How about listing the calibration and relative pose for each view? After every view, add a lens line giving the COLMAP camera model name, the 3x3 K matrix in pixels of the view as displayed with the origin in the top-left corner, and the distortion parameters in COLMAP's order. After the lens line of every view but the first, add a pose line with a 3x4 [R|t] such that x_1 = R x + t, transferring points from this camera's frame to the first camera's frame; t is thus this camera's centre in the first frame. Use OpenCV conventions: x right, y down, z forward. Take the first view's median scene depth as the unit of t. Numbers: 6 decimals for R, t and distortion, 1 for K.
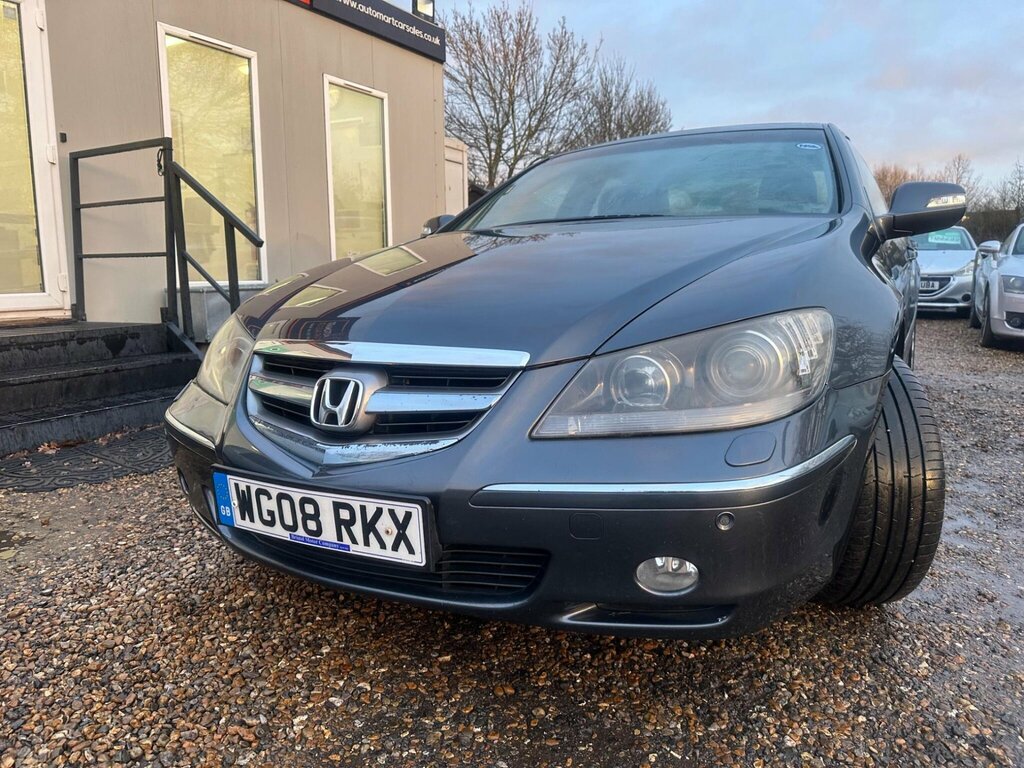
lens RADIAL K [[751.0, 0, 510.6], [0, 751.0, 378.3], [0, 0, 1]] dist [0.047676, -0.076542]
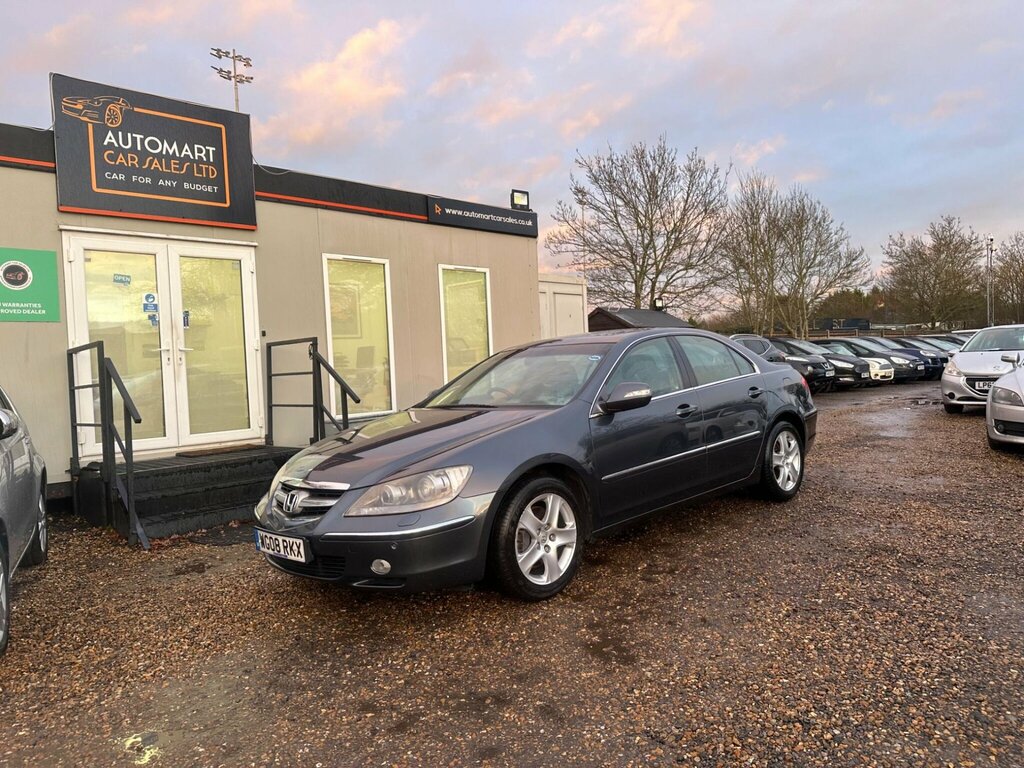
lens RADIAL K [[742.8, 0, 518.9], [0, 742.8, 381.9], [0, 0, 1]] dist [0.107862, -0.138305]
pose [[0.963989, -0.036132, -0.263476, 0.758408], [0.006428, 0.993604, -0.112742, -0.053603], [0.265864, 0.106988, 0.958055, -0.835260]]
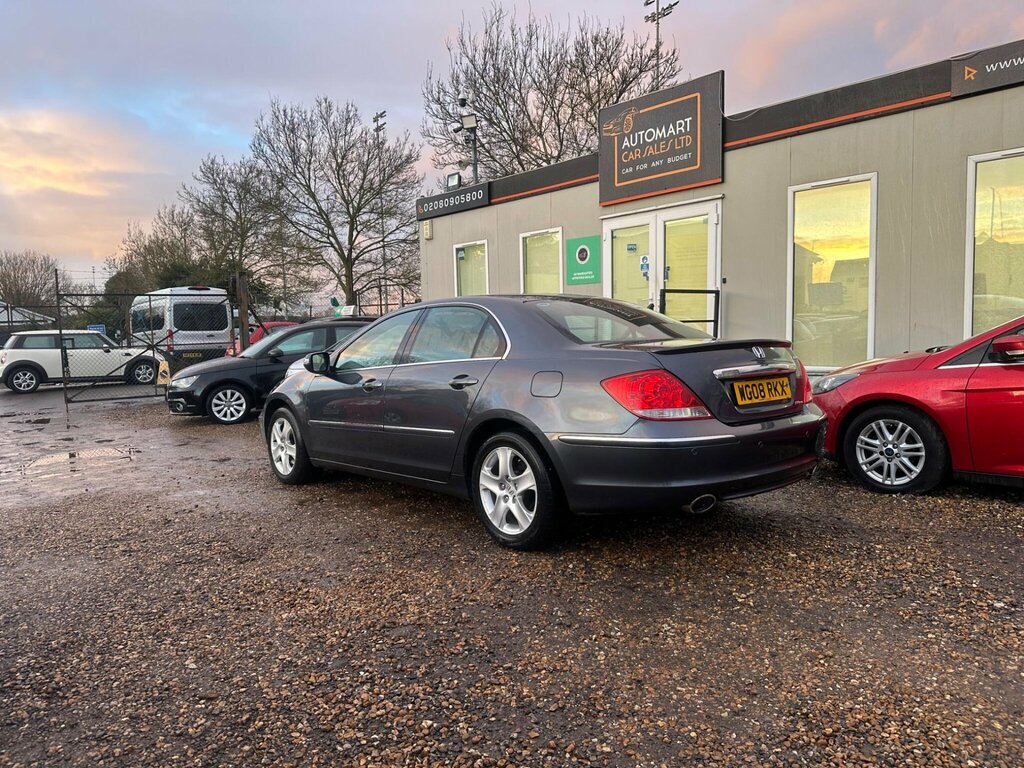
lens RADIAL K [[731.5, 0, 512.0], [0, 731.5, 384.0], [0, 0, 1]] dist [0.122002, -0.117400]
pose [[-0.304728, 0.086420, -0.948511, 2.462252], [-0.103110, 0.987029, 0.123055, -0.496849], [0.946842, 0.135299, -0.291865, 2.184907]]
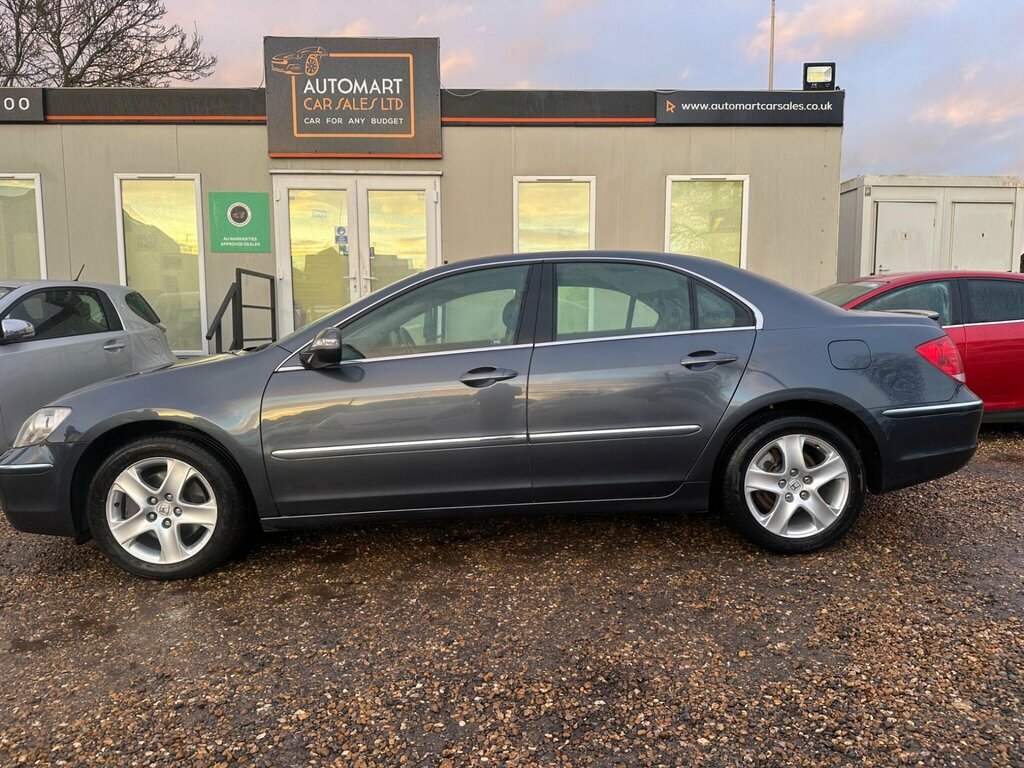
lens RADIAL K [[727.6, 0, 513.1], [0, 727.6, 388.3], [0, 0, 1]] dist [0.133722, -0.238399]
pose [[0.525750, 0.088010, -0.846074, 1.807265], [-0.113721, 0.992977, 0.032625, -0.230079], [0.843003, 0.079064, 0.532066, 0.585841]]
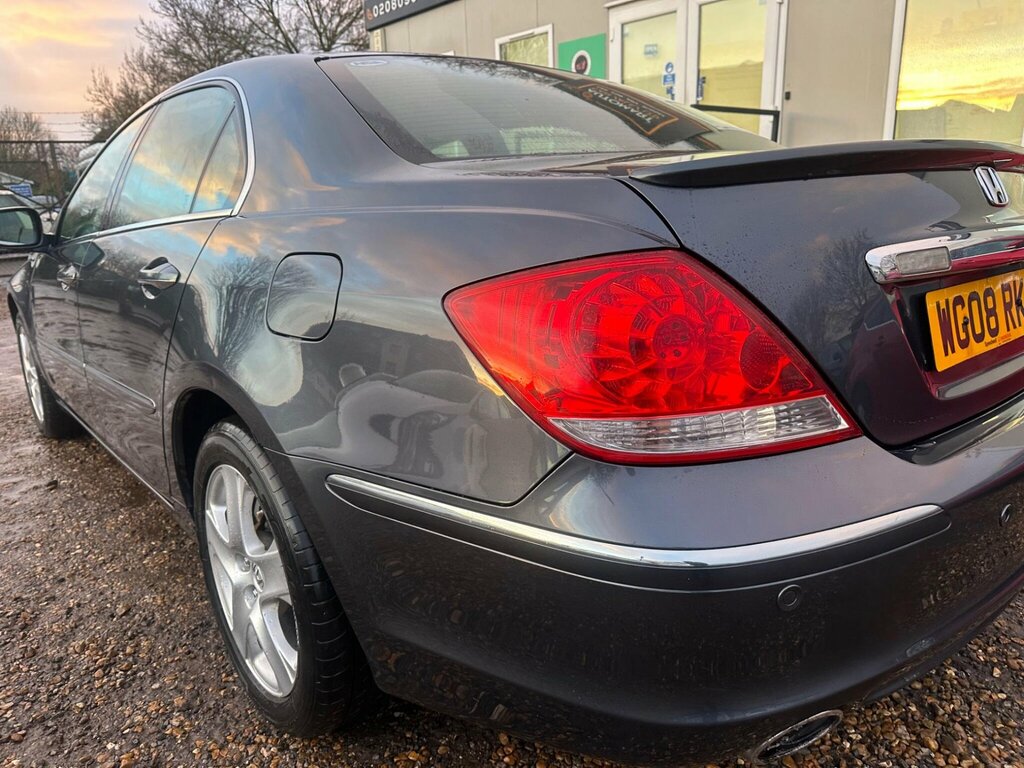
lens RADIAL K [[753.2, 0, 515.1], [0, 753.2, 387.9], [0, 0, 1]] dist [-0.004306, -0.001054]
pose [[-0.328435, 0.259684, -0.908127, 1.433301], [-0.092443, 0.948009, 0.304522, -0.423016], [0.939992, 0.183965, -0.287354, 2.090807]]
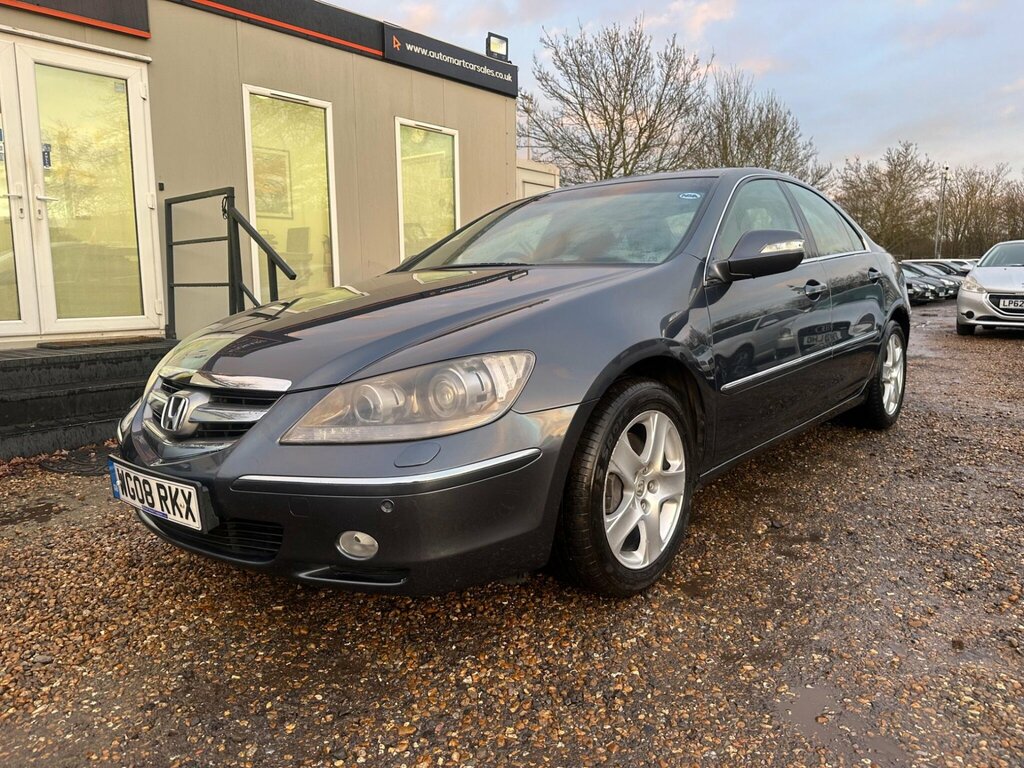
lens RADIAL K [[746.4, 0, 512.3], [0, 746.4, 390.2], [0, 0, 1]] dist [0.041731, -0.062573]
pose [[0.982868, 0.021001, -0.183112, 0.379253], [-0.021024, 0.999777, 0.001814, -0.016317], [0.183109, 0.002067, 0.983090, -0.154736]]
